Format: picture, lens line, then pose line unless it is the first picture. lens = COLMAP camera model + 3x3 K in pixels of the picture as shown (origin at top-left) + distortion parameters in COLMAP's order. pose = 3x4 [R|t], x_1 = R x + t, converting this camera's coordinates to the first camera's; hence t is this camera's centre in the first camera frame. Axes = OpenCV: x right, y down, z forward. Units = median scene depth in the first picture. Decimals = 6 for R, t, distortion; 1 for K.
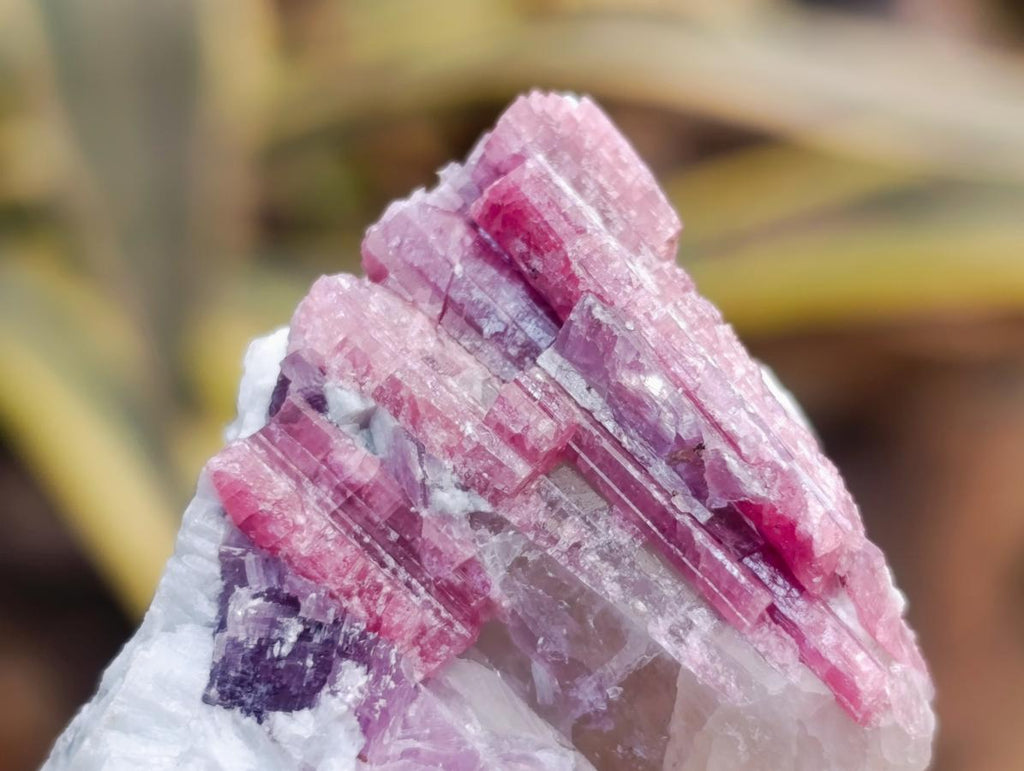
lens RADIAL K [[2790.8, 0, 547.8], [0, 2790.8, 383.2], [0, 0, 1]] dist [0.234916, -1.041161]
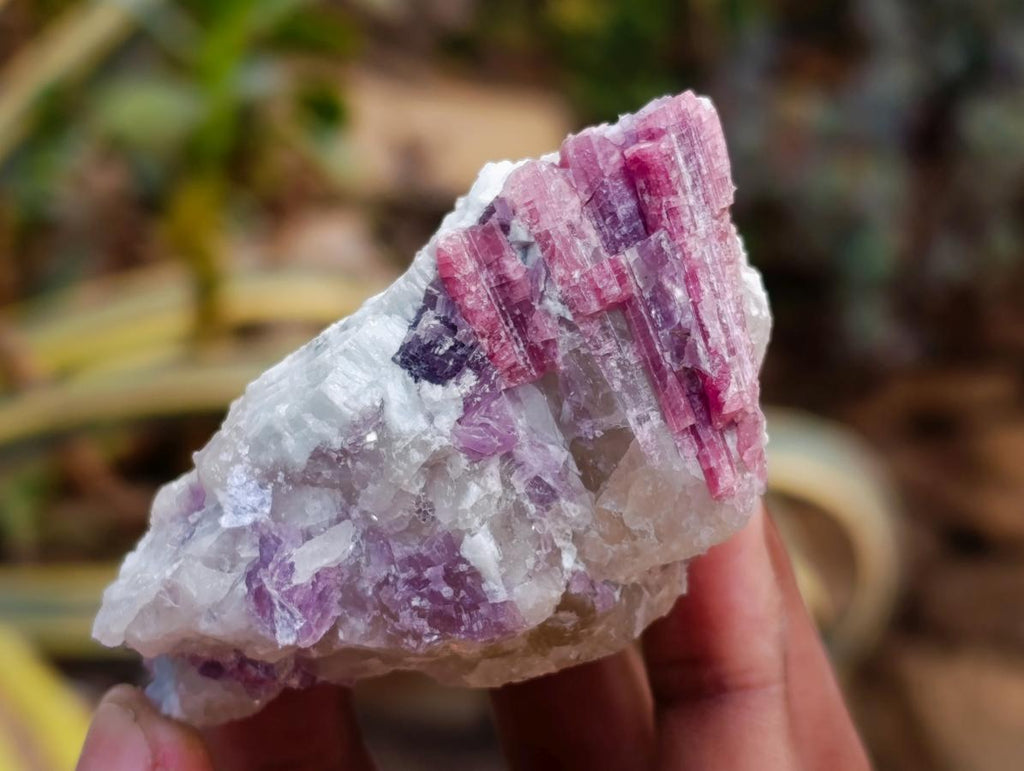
lens RADIAL K [[2790.8, 0, 547.8], [0, 2790.8, 383.2], [0, 0, 1]] dist [0.234916, -1.041161]
pose [[0.929325, 0.368528, -0.023298, 0.023215], [-0.350014, 0.899228, 0.262449, -0.393606], [0.117670, -0.235746, 0.964665, -0.782081]]
